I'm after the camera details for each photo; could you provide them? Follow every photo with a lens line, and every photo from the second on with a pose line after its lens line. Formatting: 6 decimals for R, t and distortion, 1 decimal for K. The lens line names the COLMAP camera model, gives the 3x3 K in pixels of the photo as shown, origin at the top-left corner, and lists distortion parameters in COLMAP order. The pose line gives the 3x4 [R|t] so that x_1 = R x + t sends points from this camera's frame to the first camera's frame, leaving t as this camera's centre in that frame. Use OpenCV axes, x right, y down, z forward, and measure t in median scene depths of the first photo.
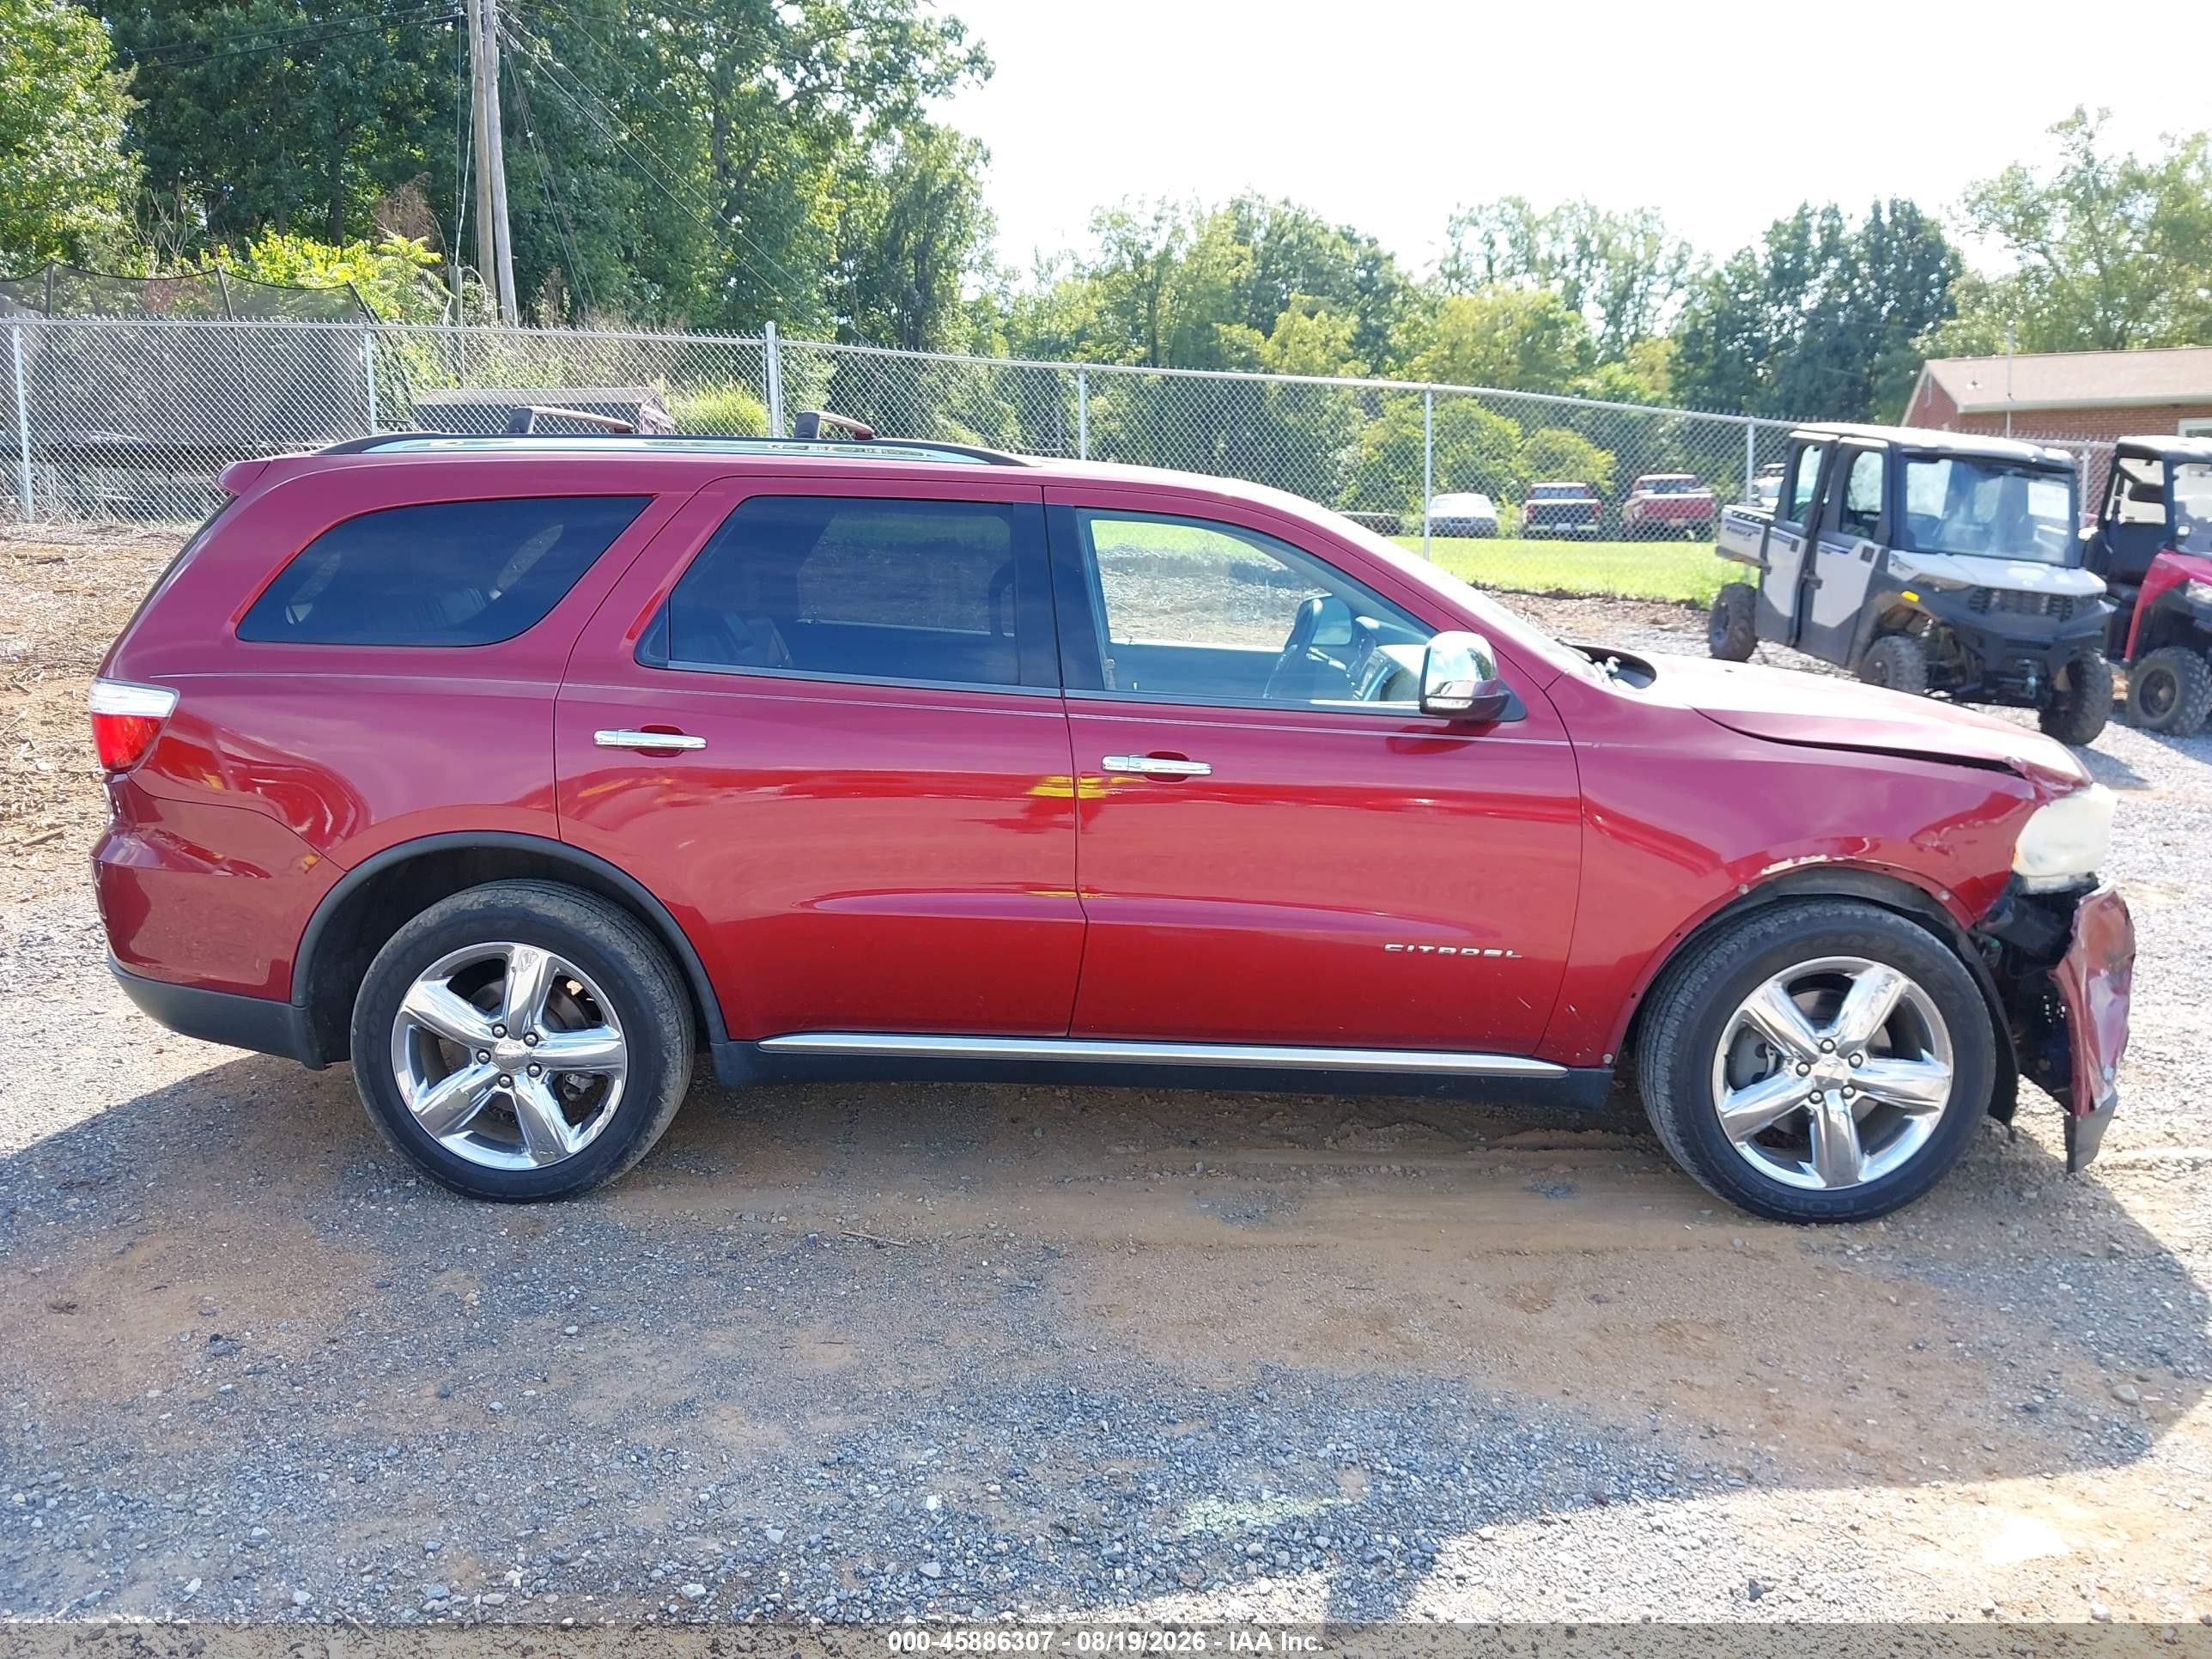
lens RADIAL K [[1901.0, 0, 1075.2], [0, 1901.0, 826.8], [0, 0, 1]] dist [-0.027985, 0.035901]
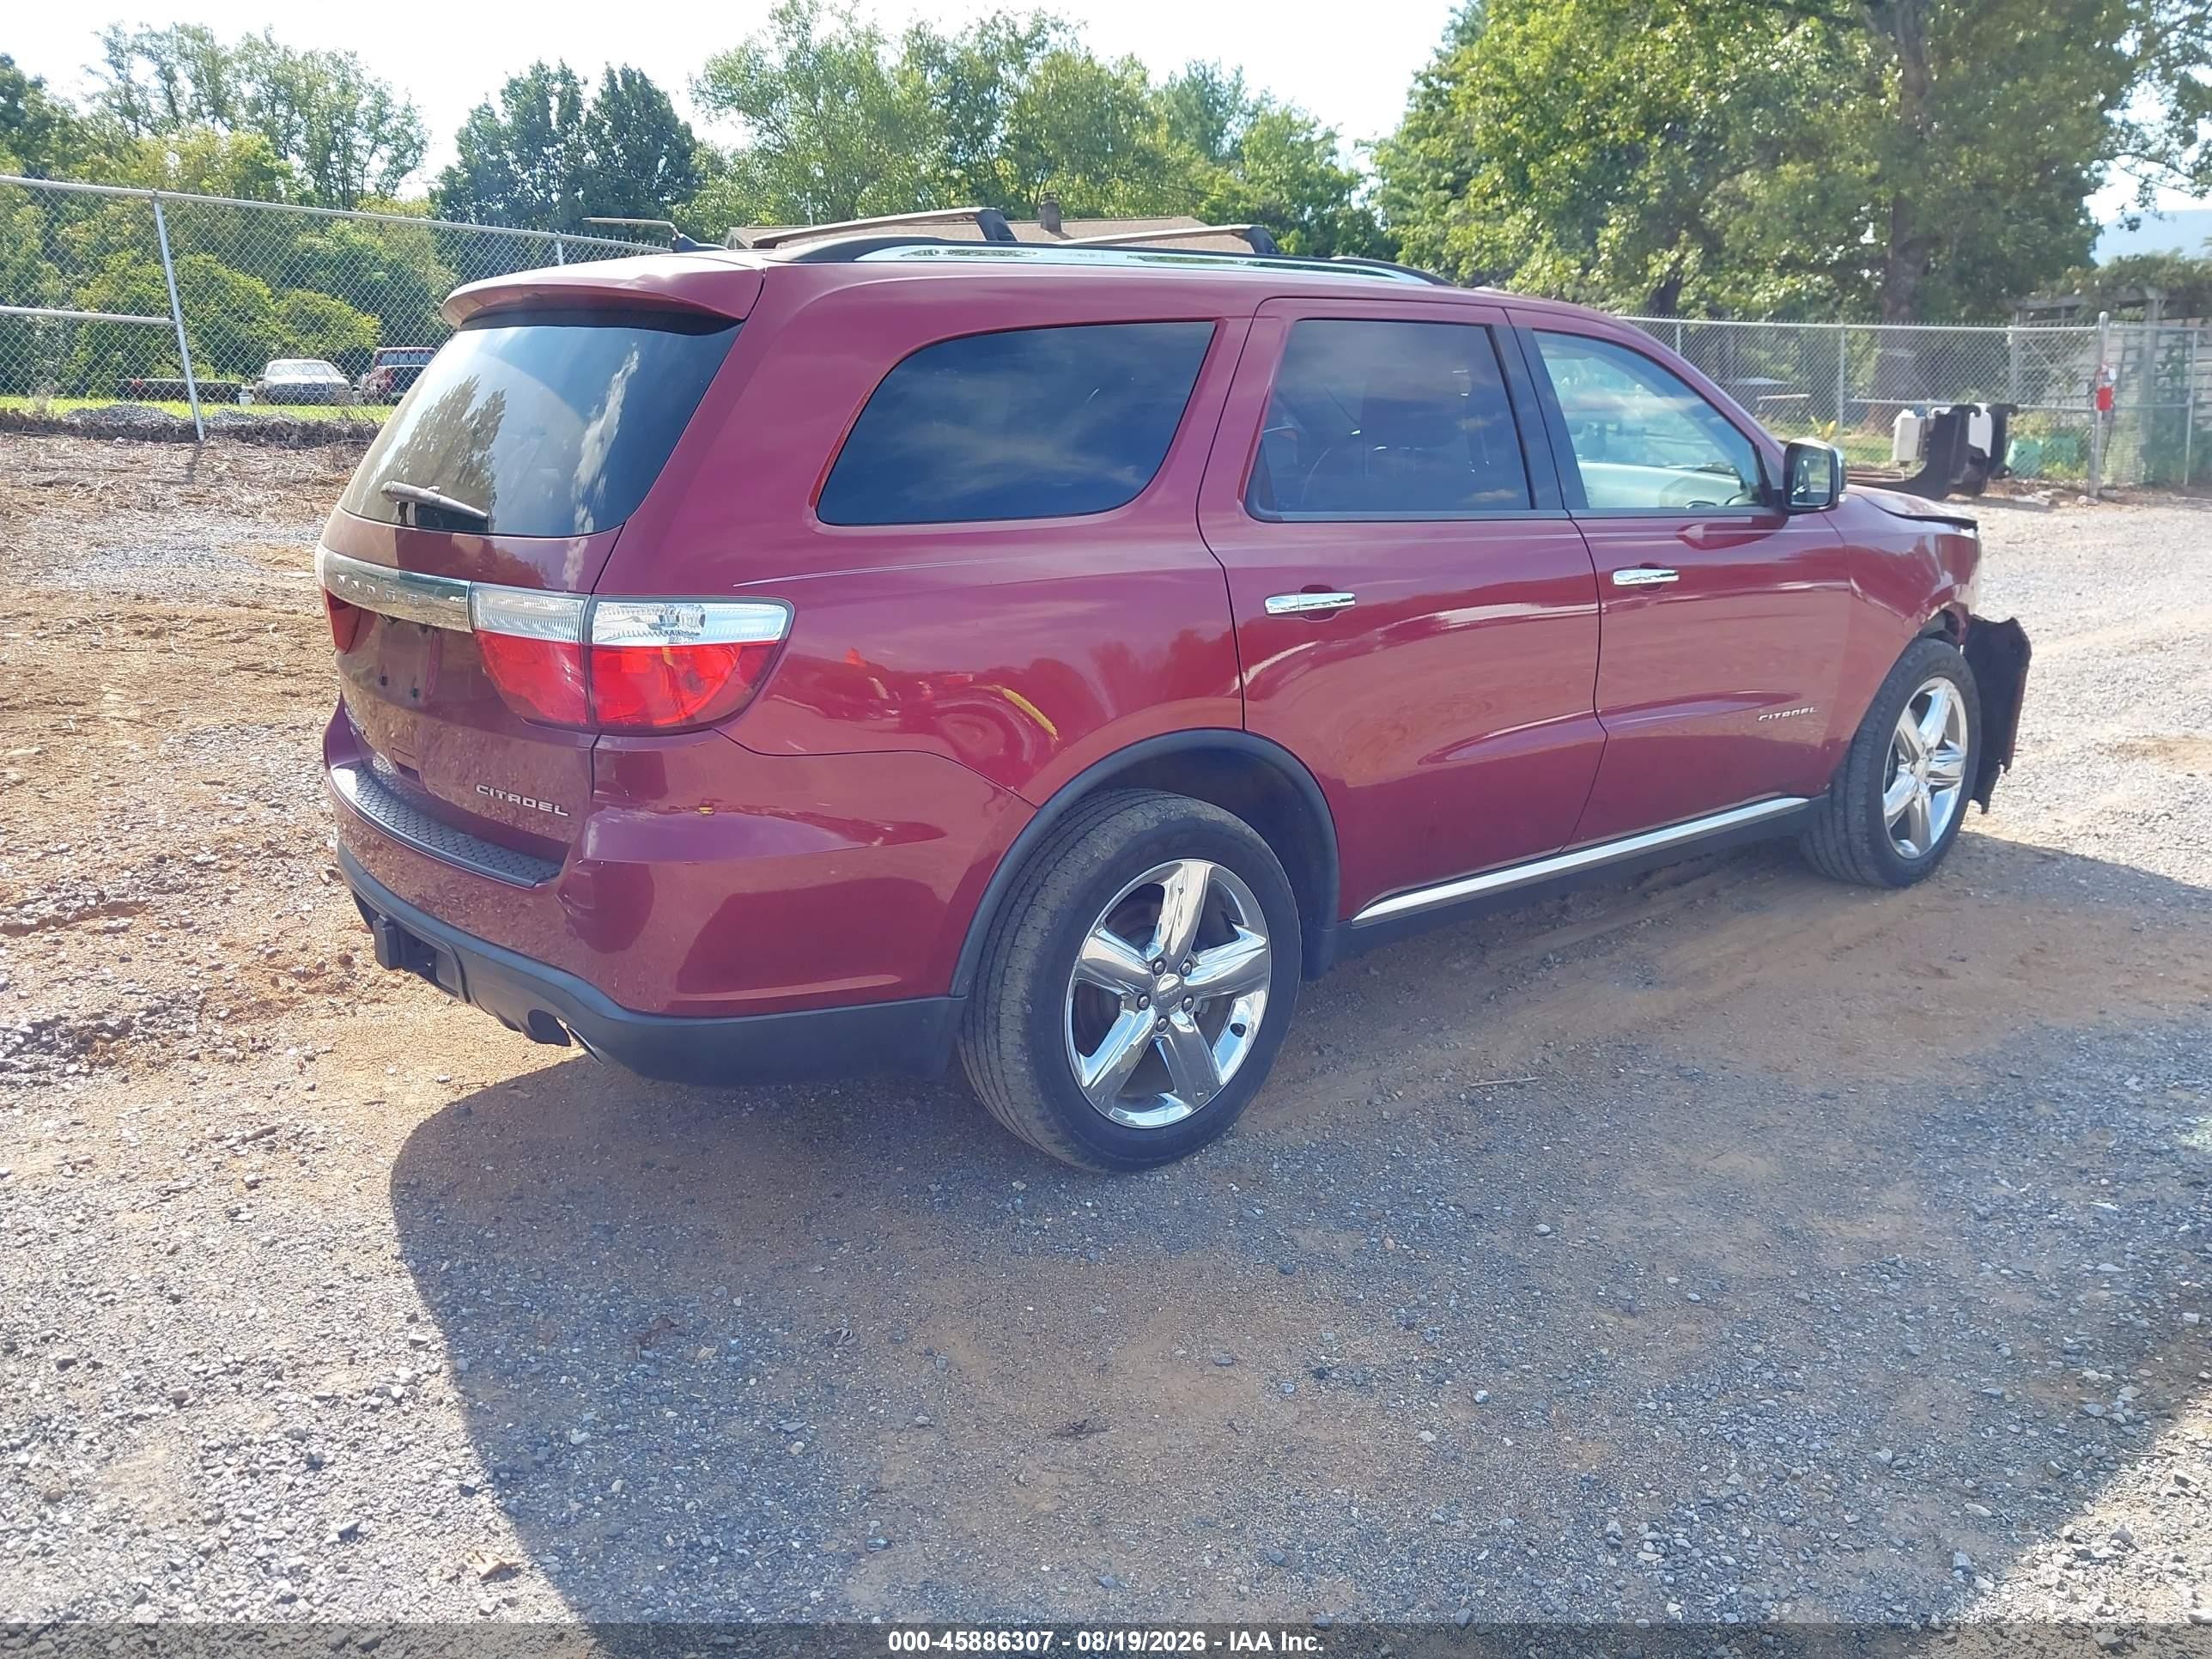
lens RADIAL K [[1880.6, 0, 1068.2], [0, 1880.6, 832.7], [0, 0, 1]] dist [0.003198, -0.010273]
pose [[0.730930, -0.175069, 0.659615, -0.146540], [0.128707, 0.984554, 0.118689, -0.009422], [-0.670206, -0.001856, 0.742173, 0.068373]]
